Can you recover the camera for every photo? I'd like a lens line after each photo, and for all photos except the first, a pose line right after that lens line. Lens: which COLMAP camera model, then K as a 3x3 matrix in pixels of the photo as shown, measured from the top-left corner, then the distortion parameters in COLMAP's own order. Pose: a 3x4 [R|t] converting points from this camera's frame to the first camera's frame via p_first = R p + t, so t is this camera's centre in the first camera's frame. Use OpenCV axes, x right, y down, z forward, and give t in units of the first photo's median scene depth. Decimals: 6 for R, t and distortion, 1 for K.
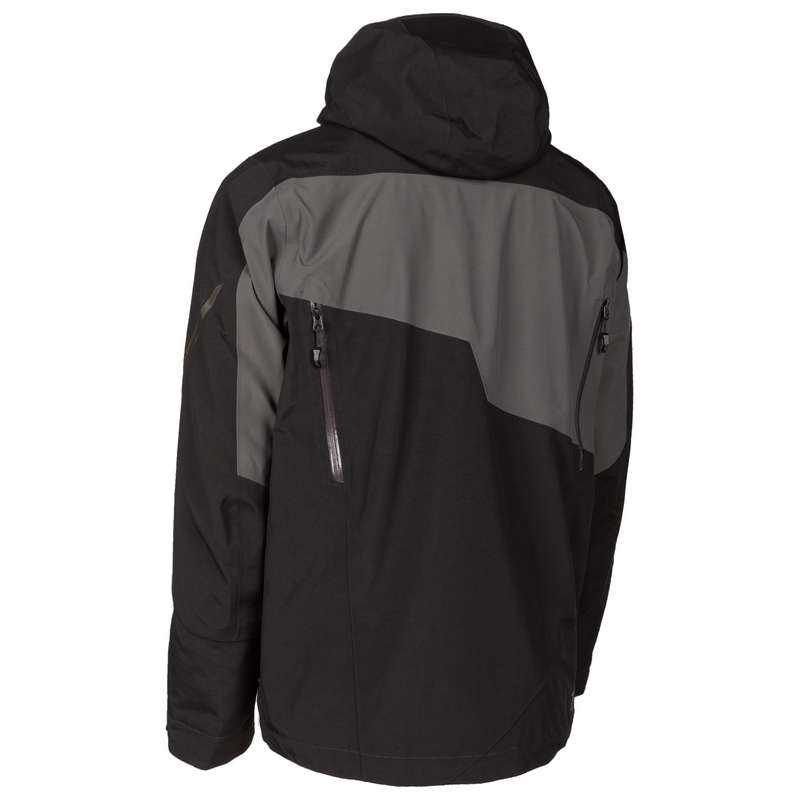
lens RADIAL K [[1603.1, 0, 400.0], [0, 1603.1, 400.0], [0, 0, 1]] dist [0.010997, -0.012550]
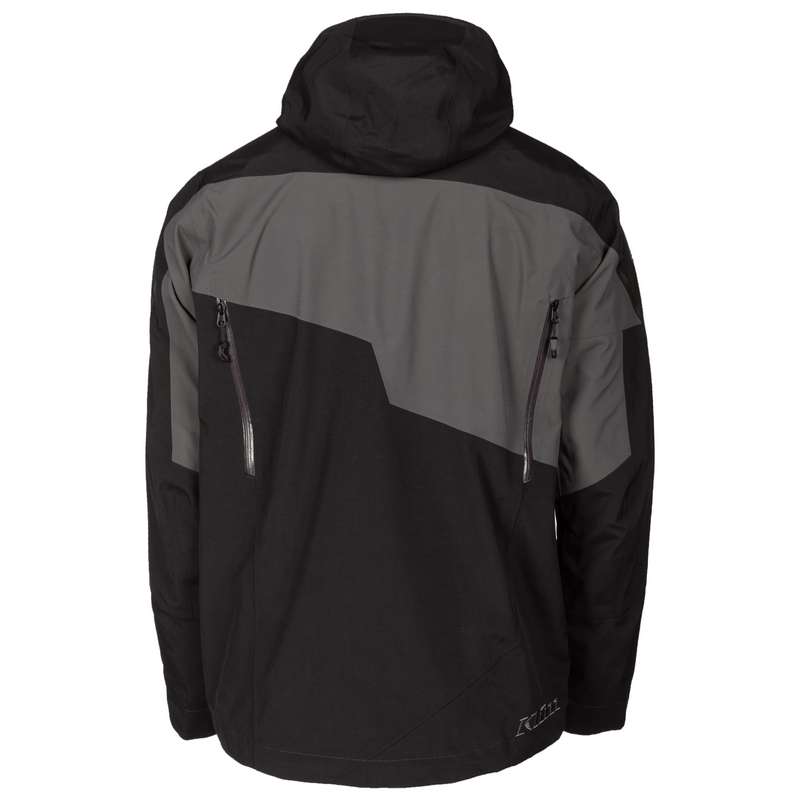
lens RADIAL K [[1603.1, 0, 400.0], [0, 1603.1, 400.0], [0, 0, 1]] dist [0.010997, -0.012550]
pose [[0.868386, 0.039365, -0.494323, 0.548540], [-0.047366, 0.998871, -0.003664, 0.002692], [0.493621, 0.026596, 0.869271, 0.149024]]
